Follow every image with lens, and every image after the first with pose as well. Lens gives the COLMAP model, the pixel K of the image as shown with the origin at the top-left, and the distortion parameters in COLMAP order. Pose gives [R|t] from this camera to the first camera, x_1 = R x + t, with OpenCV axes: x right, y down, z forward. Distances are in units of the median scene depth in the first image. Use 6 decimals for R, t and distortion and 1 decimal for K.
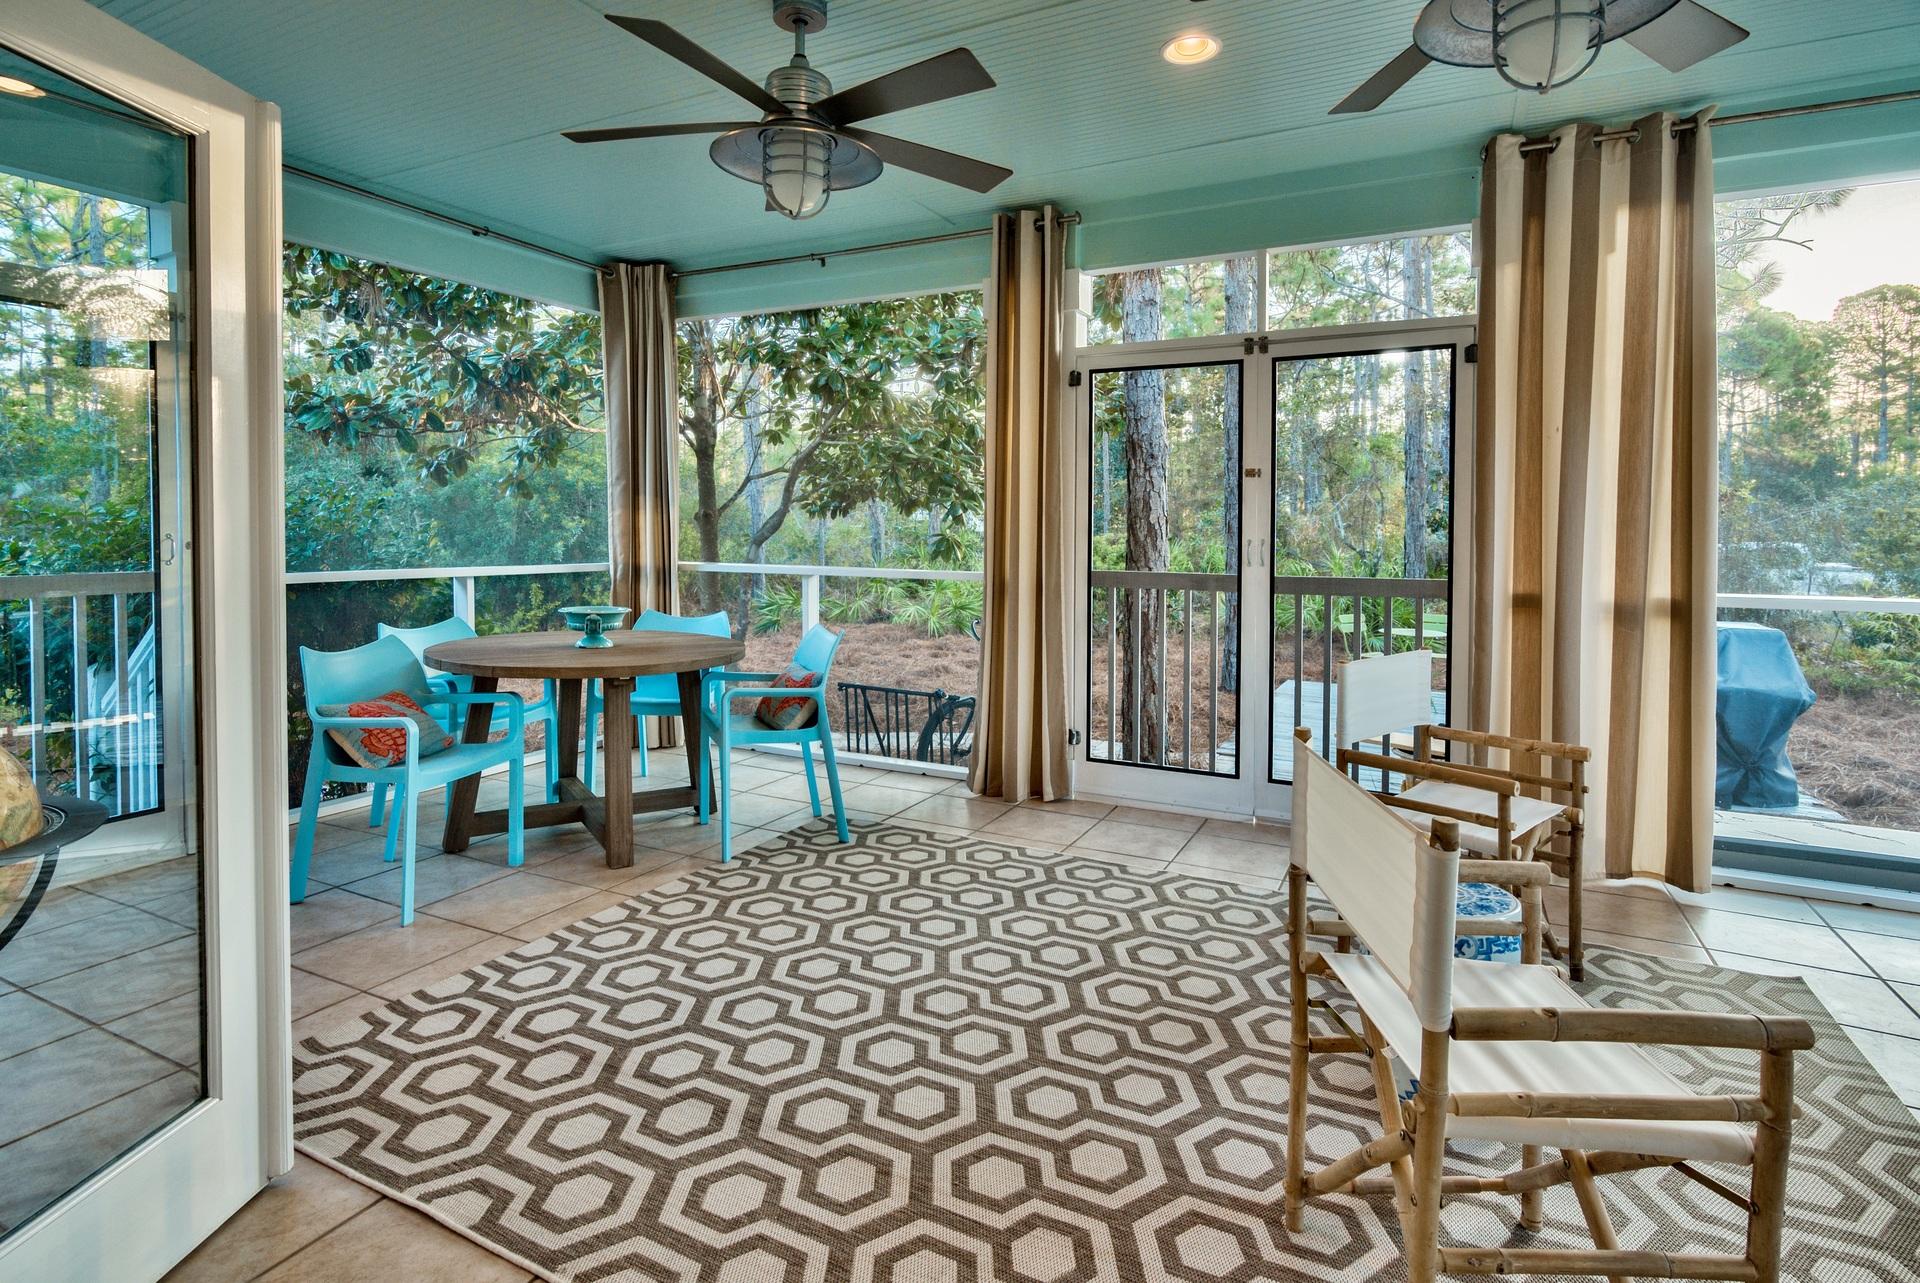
lens RADIAL K [[941.3, 0, 972.2], [0, 941.3, 660.7], [0, 0, 1]] dist [-0.002423, -0.000968]
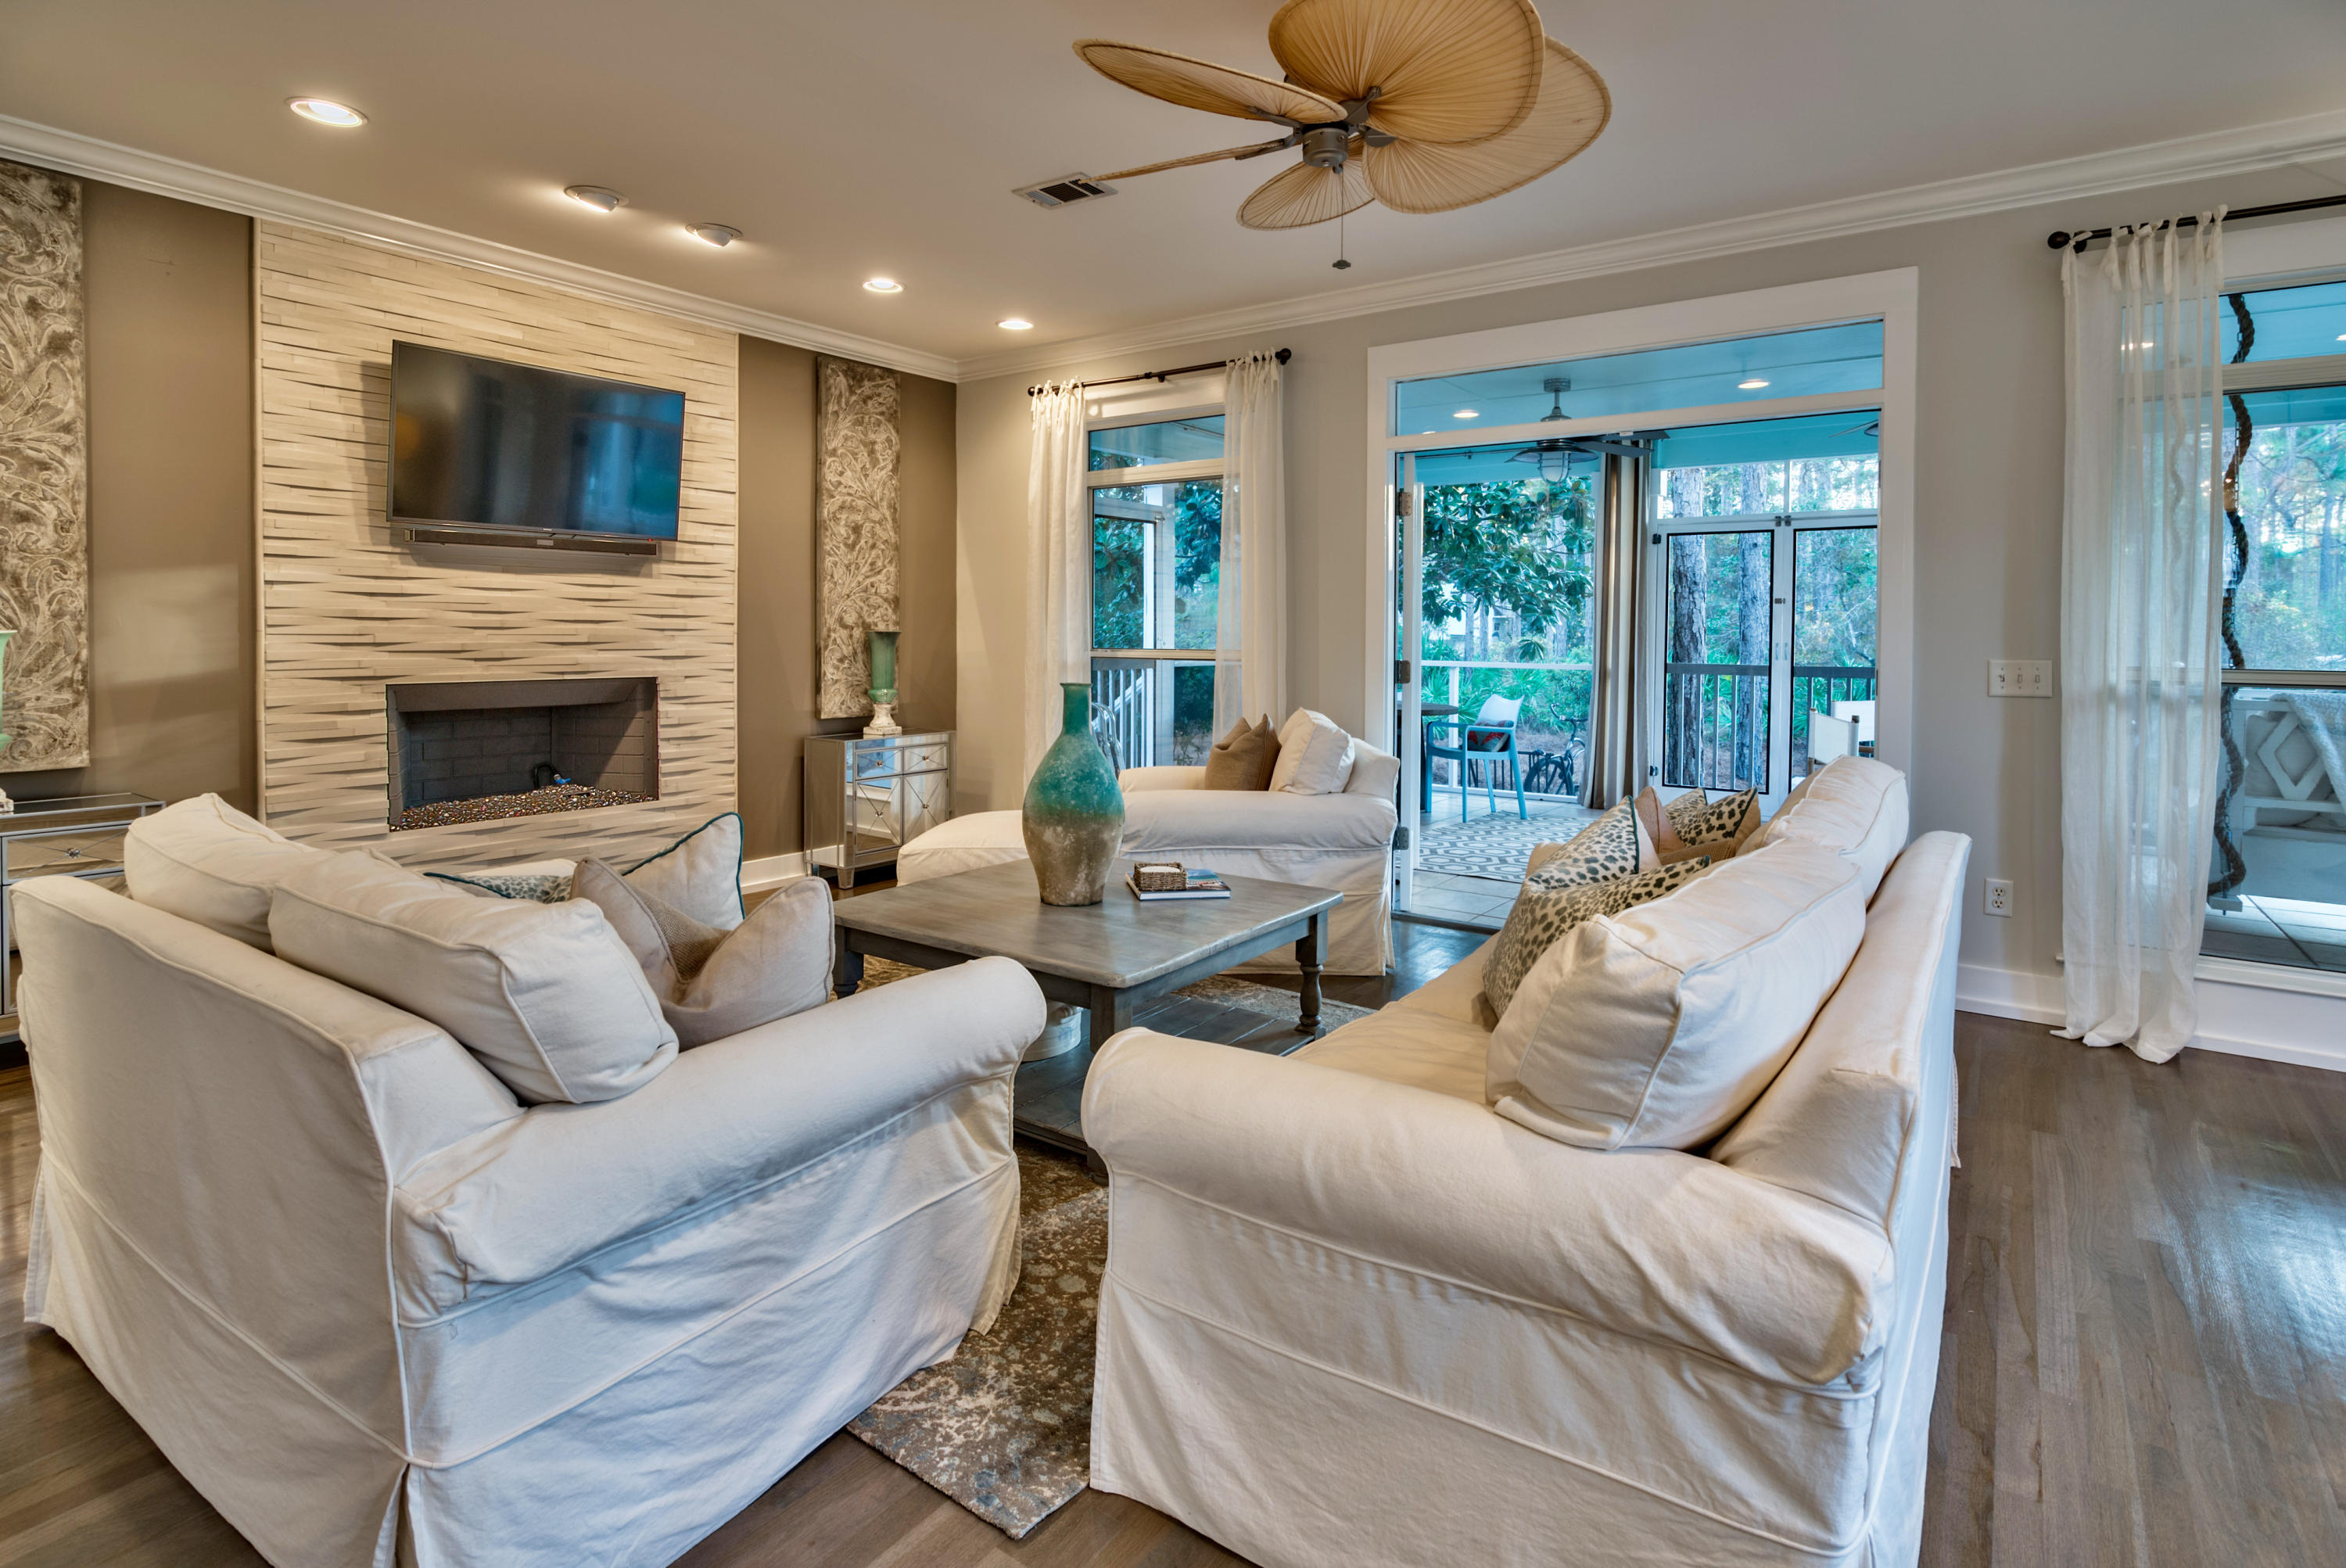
lens RADIAL K [[1150.2, 0, 1194.5], [0, 1150.2, 771.7], [0, 0, 1]] dist [-0.002423, -0.000968]
pose [[0.988326, 0.017463, -0.151347, -0.361117], [-0.021217, 0.999505, -0.023228, 0.148267], [0.150866, 0.026168, 0.988208, -1.006456]]
